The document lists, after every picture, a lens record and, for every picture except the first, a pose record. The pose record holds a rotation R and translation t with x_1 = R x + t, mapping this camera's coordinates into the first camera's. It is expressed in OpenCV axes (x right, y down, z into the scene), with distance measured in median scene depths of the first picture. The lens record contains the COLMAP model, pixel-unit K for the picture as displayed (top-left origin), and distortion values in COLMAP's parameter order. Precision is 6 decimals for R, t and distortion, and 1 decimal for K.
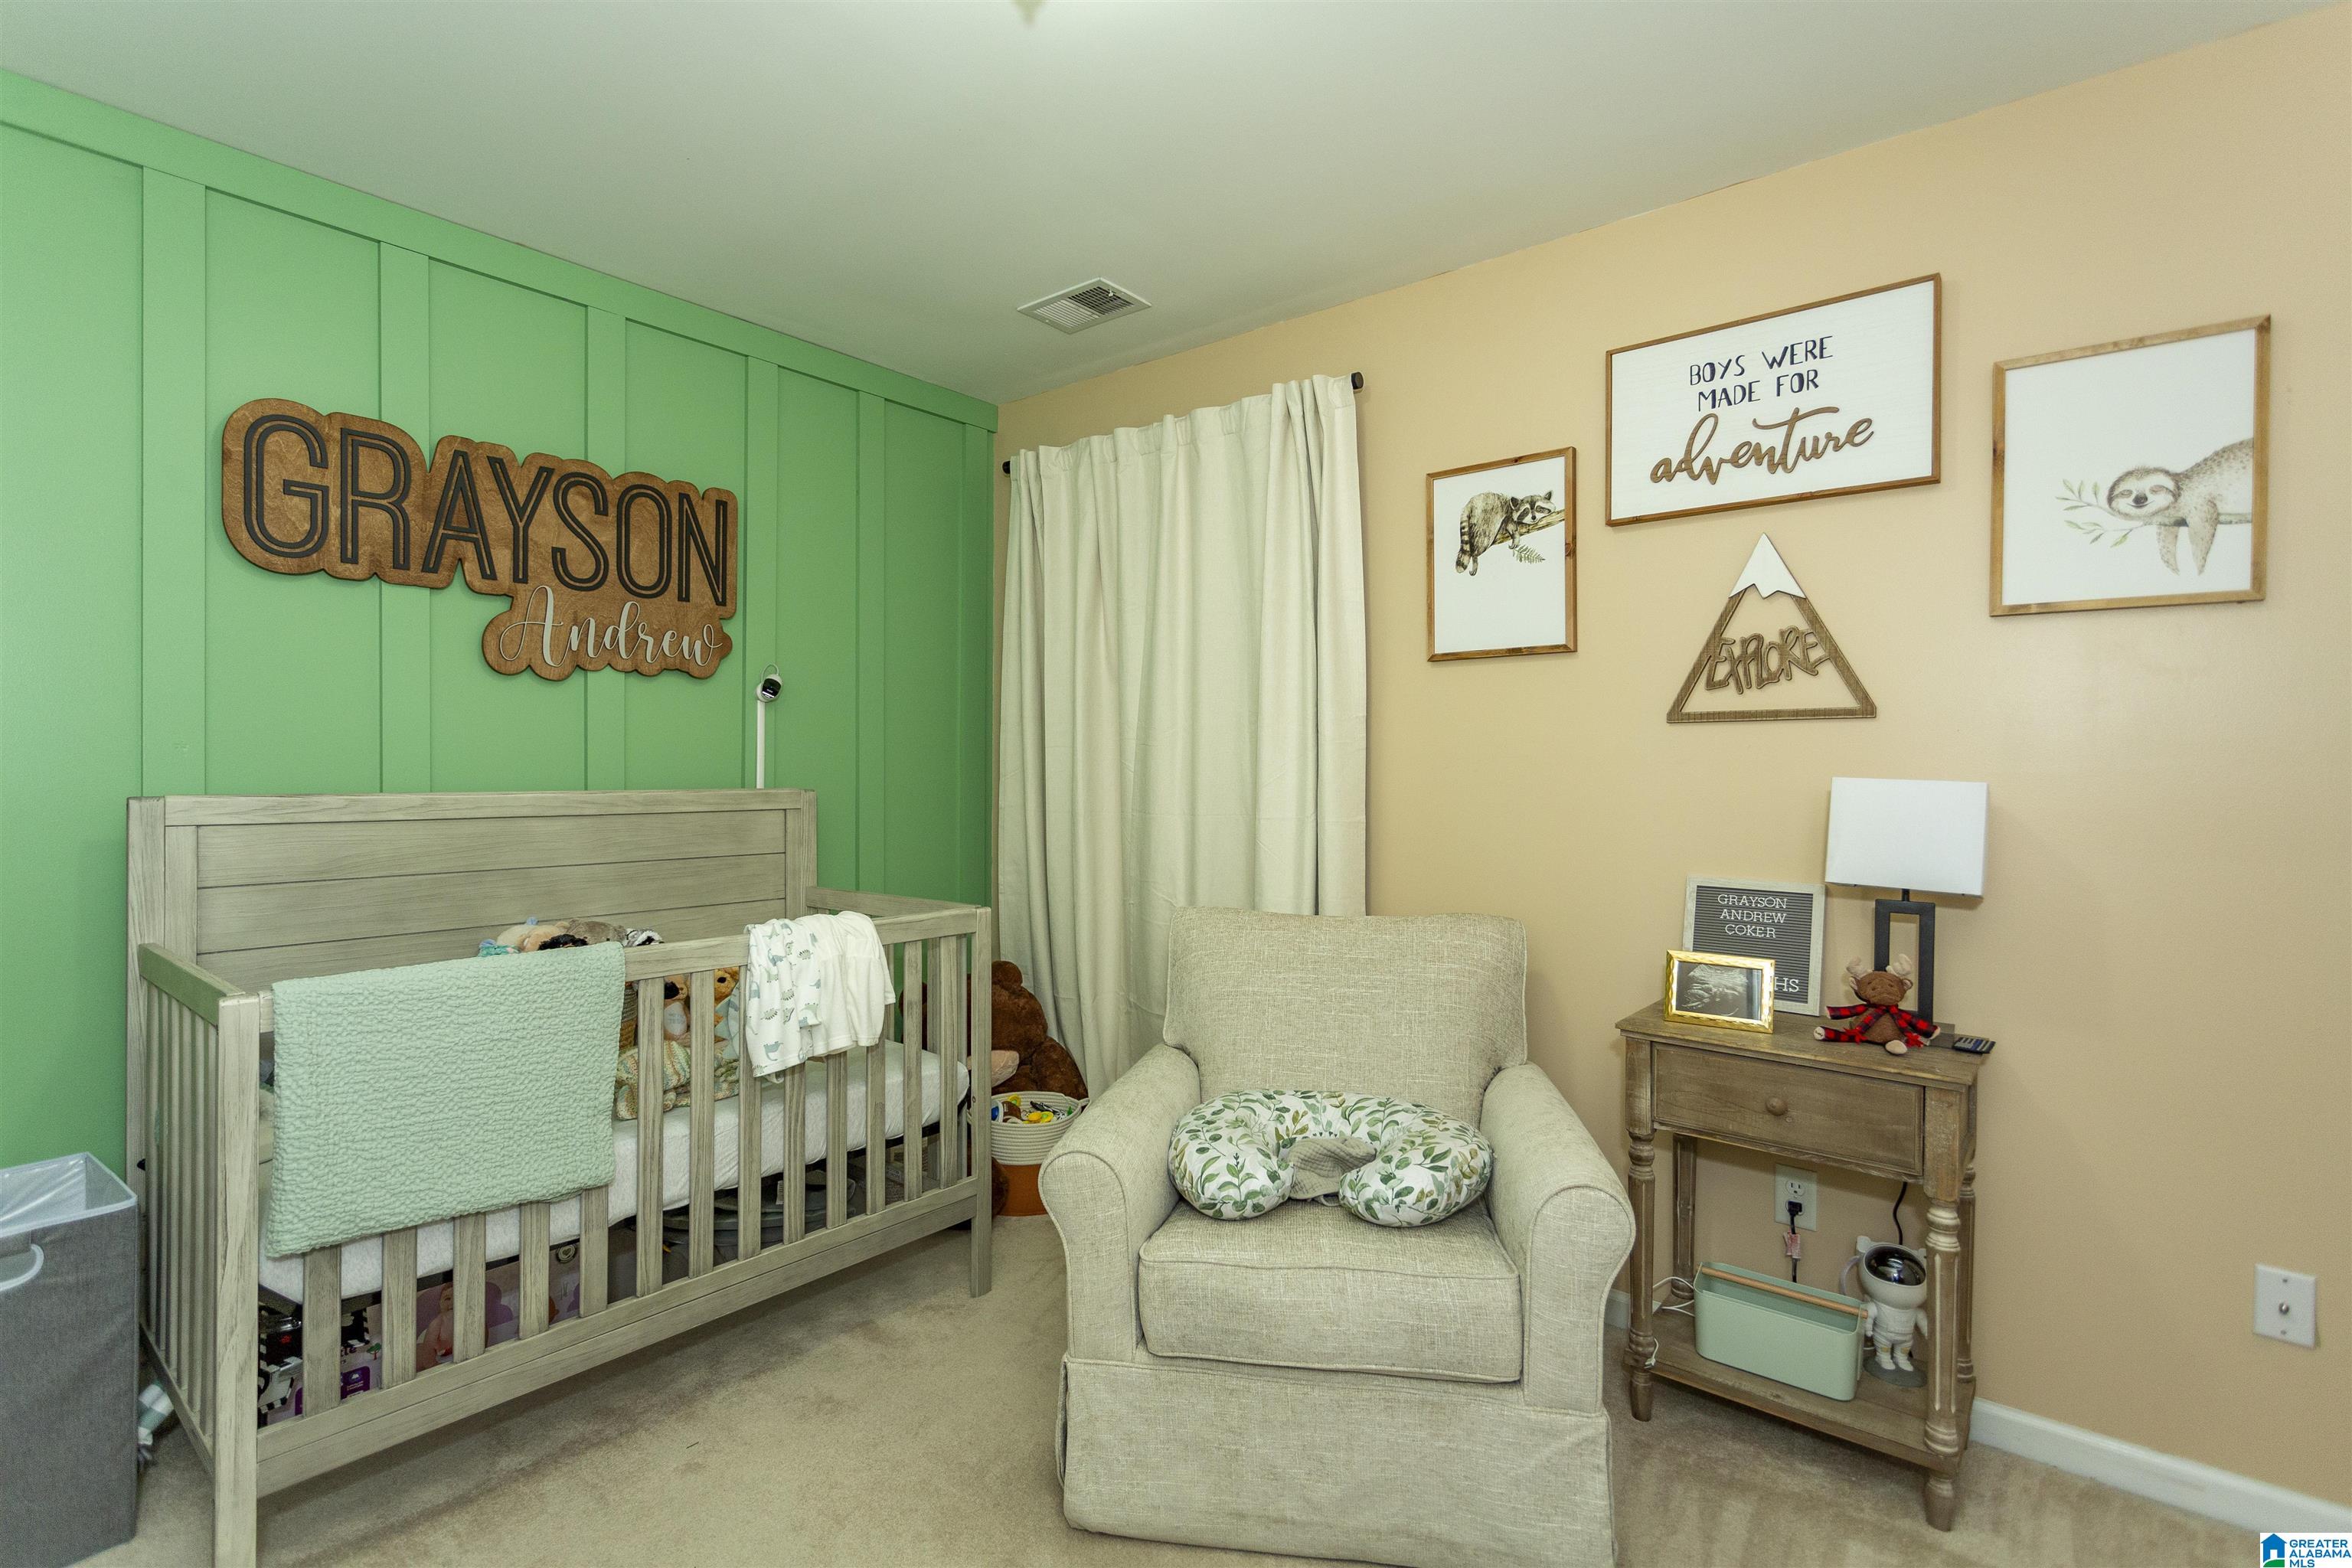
lens RADIAL K [[1107.1, 0, 1160.3], [0, 1107.1, 778.7], [0, 0, 1]] dist [0.006746, 0.000947]
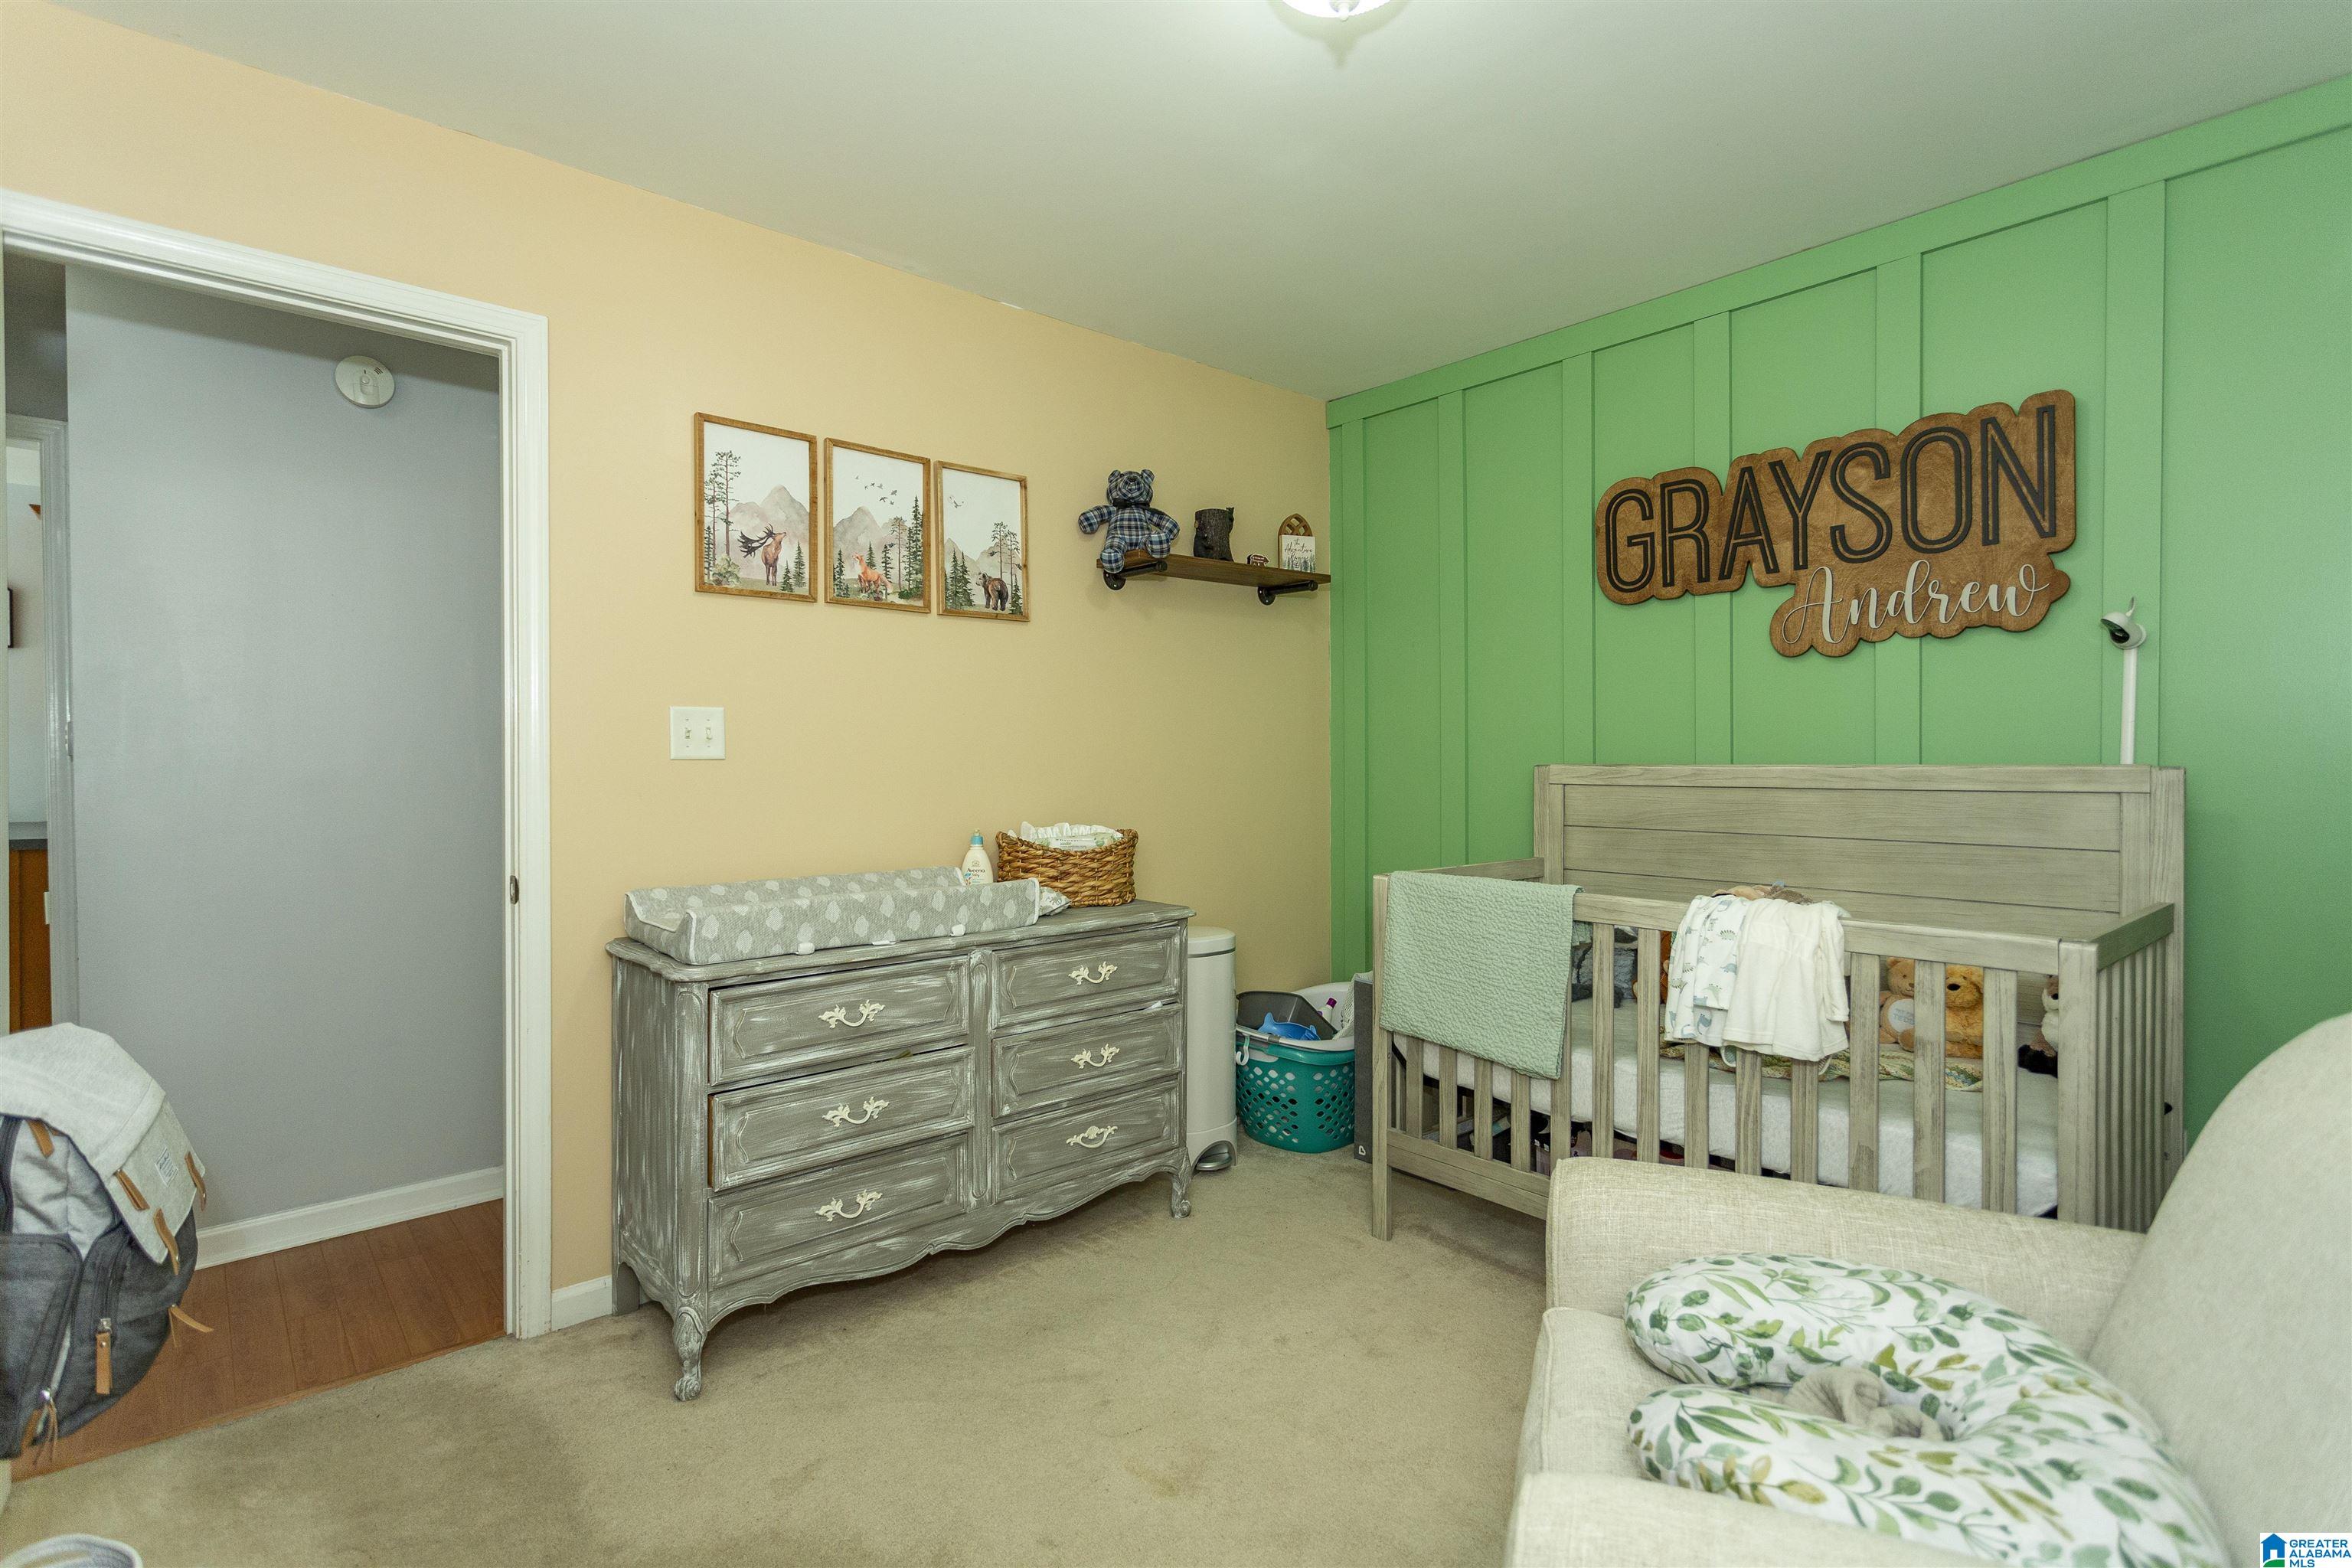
lens RADIAL K [[1107.1, 0, 1161.7], [0, 1107.1, 771.3], [0, 0, 1]] dist [0.006746, 0.000947]
pose [[-0.154679, 0.008783, -0.987926, 0.585154], [-0.003520, 0.999949, 0.009441, 0.009961], [0.987958, 0.004938, -0.154640, 0.568962]]
